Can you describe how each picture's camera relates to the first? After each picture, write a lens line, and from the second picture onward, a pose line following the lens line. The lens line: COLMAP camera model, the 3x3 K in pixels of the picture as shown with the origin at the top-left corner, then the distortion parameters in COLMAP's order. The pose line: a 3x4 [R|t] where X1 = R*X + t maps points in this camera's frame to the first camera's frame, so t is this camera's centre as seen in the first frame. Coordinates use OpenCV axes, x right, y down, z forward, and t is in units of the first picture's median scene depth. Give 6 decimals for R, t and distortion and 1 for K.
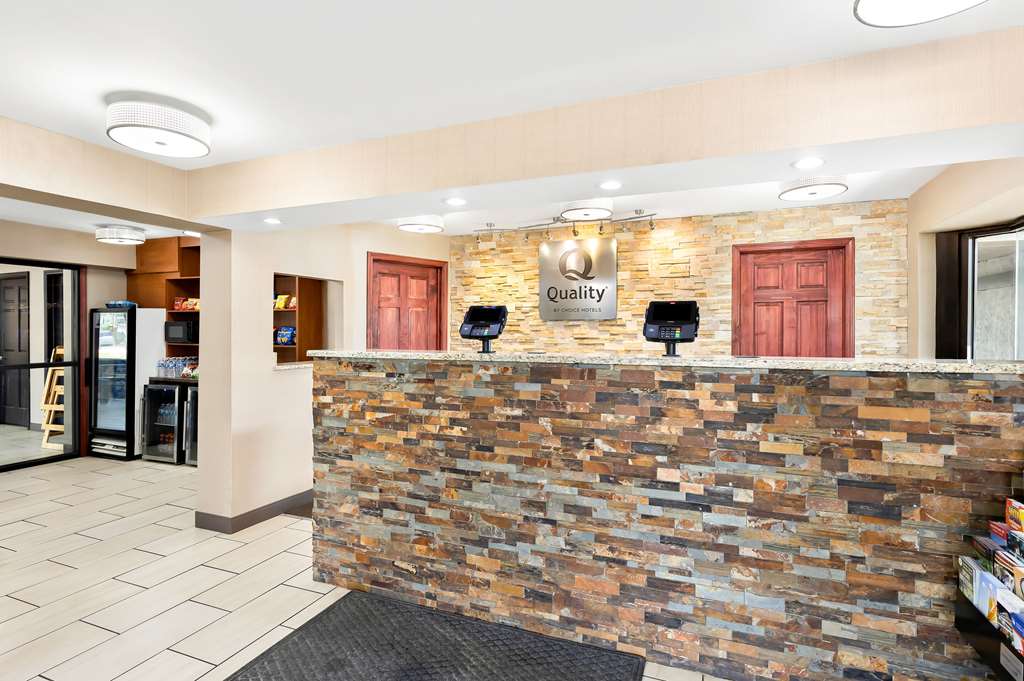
lens RADIAL K [[503.8, 0, 512.0], [0, 503.8, 340.5], [0, 0, 1]] dist [-0.000936, -0.000633]
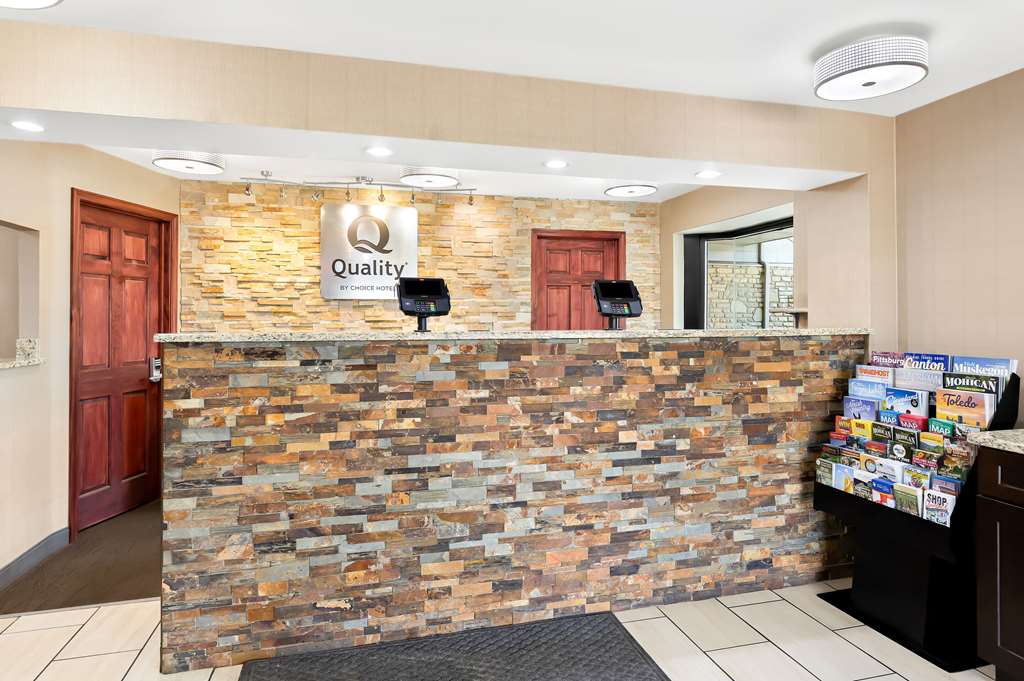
lens RADIAL K [[605.5, 0, 515.3], [0, 605.5, 326.9], [0, 0, 1]] dist [0.003564, 0.000102]
pose [[0.797347, -0.009594, 0.603444, -0.580553], [0.013454, 0.999908, -0.001880, 0.020730], [-0.603371, 0.009618, 0.797403, 0.071311]]
